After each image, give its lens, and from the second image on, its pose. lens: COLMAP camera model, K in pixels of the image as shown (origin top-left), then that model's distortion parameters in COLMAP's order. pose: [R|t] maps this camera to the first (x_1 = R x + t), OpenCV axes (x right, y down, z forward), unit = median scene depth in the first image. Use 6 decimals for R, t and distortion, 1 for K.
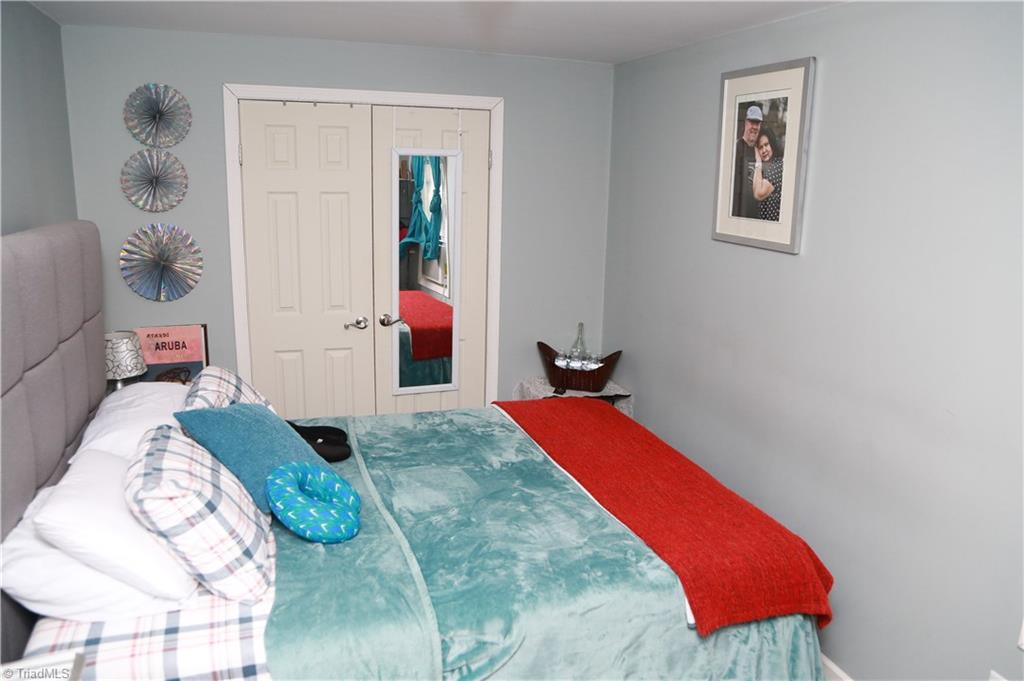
lens RADIAL K [[742.7, 0, 512.0], [0, 742.7, 340.5], [0, 0, 1]] dist [-0.118825, 0.071289]
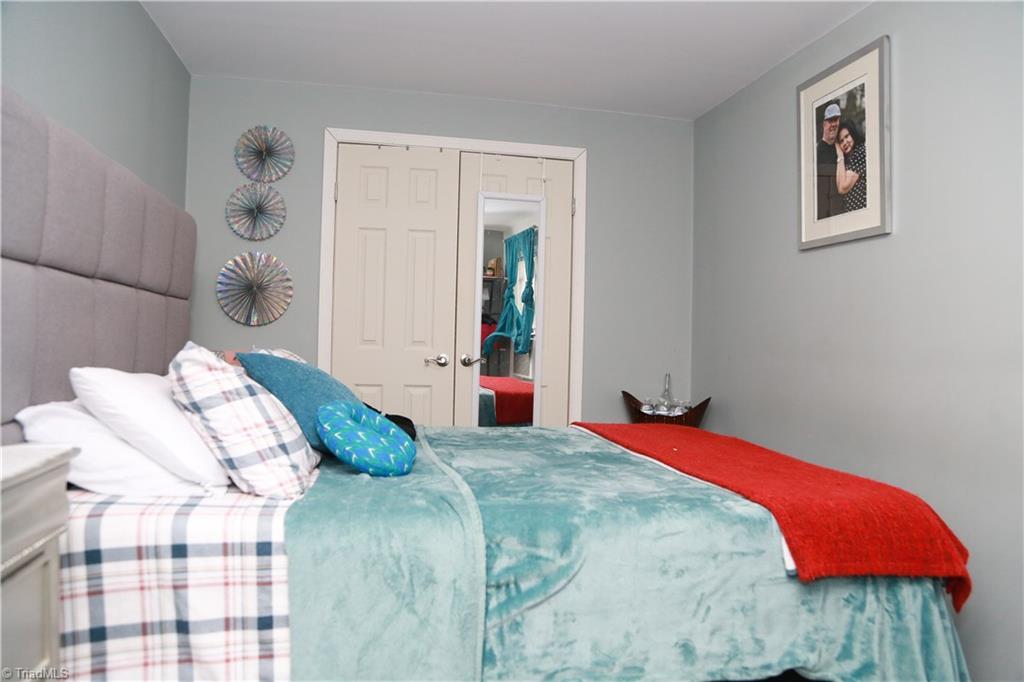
lens RADIAL K [[726.9, 0, 507.8], [0, 726.9, 340.3], [0, 0, 1]] dist [-0.122250, 0.068517]
pose [[0.989920, -0.002148, -0.141615, 0.038752], [-0.030974, 0.972397, -0.231269, 0.300406], [0.138203, 0.233324, 0.962528, 0.109598]]
